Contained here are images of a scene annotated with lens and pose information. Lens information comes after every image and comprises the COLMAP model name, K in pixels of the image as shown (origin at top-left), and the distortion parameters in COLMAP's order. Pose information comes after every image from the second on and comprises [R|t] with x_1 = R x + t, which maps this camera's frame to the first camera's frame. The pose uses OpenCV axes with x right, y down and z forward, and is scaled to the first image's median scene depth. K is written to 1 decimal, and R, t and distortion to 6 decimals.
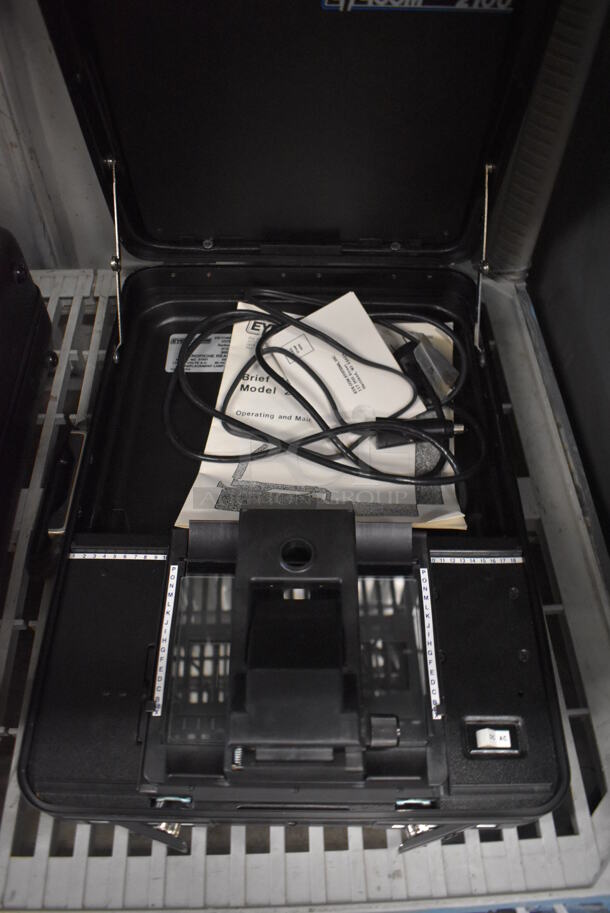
lens RADIAL K [[699.8, 0, 305.0], [0, 699.8, 456.5], [0, 0, 1]] dist [-0.094743, 0.004766]
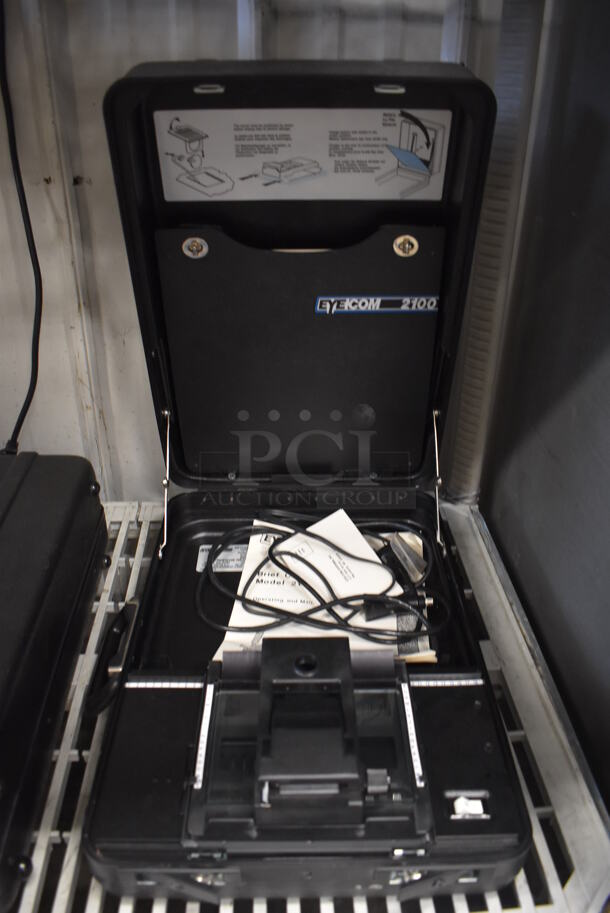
lens RADIAL K [[699.8, 0, 305.0], [0, 699.8, 456.5], [0, 0, 1]] dist [-0.094743, 0.004766]
pose [[0.999825, -0.014536, 0.011774, -0.016866], [0.018074, 0.912912, -0.407755, 0.223867], [-0.004822, 0.407896, 0.913015, -0.257205]]
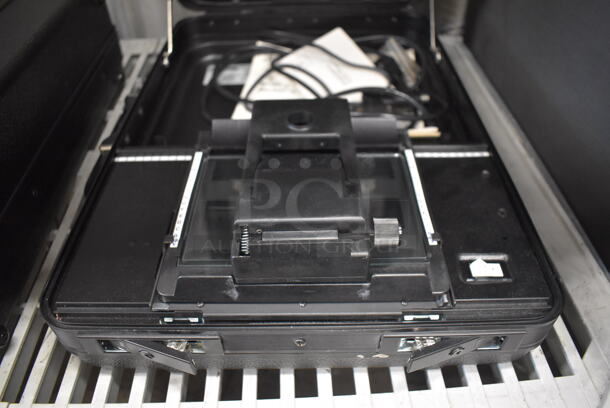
lens RADIAL K [[467.6, 0, 305.0], [0, 467.6, 195.3], [0, 0, 1]] dist [-0.094743, 0.004766]
pose [[0.999725, -0.022209, -0.007577, -0.001055], [0.020243, 0.979533, -0.200265, 0.297212], [0.011870, 0.200056, 0.979713, 0.178939]]
